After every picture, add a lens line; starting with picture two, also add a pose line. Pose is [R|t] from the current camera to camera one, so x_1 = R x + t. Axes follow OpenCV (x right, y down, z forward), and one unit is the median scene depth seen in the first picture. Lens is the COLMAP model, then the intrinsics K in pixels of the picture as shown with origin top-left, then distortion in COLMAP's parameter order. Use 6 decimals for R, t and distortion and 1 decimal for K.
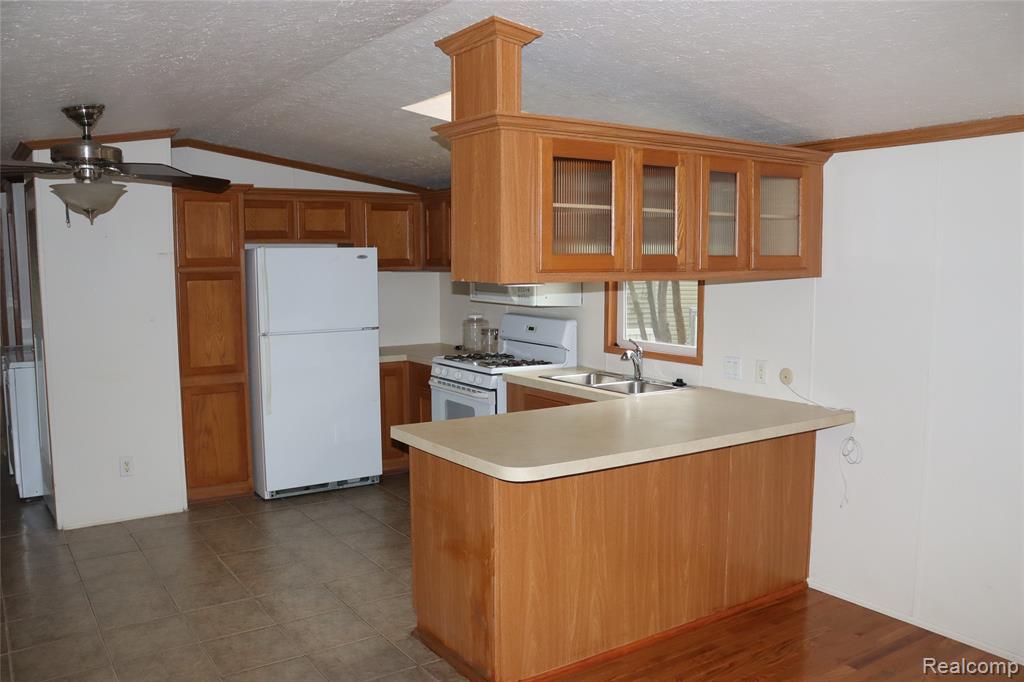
lens RADIAL K [[839.8, 0, 525.3], [0, 839.8, 344.6], [0, 0, 1]] dist [-0.176513, 0.143107]
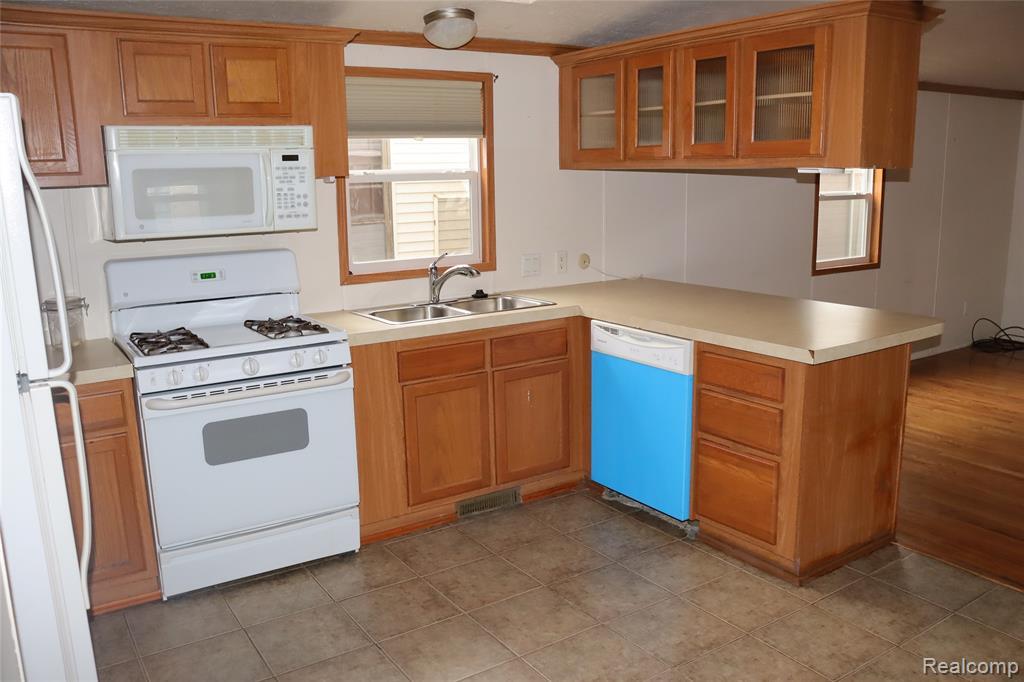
lens RADIAL K [[839.8, 0, 525.3], [0, 839.8, 344.6], [0, 0, 1]] dist [-0.176513, 0.143107]
pose [[0.017504, -0.200825, 0.979471, -0.611623], [0.117716, 0.973222, 0.197440, -0.064040], [-0.992893, 0.111843, 0.040676, 0.803551]]
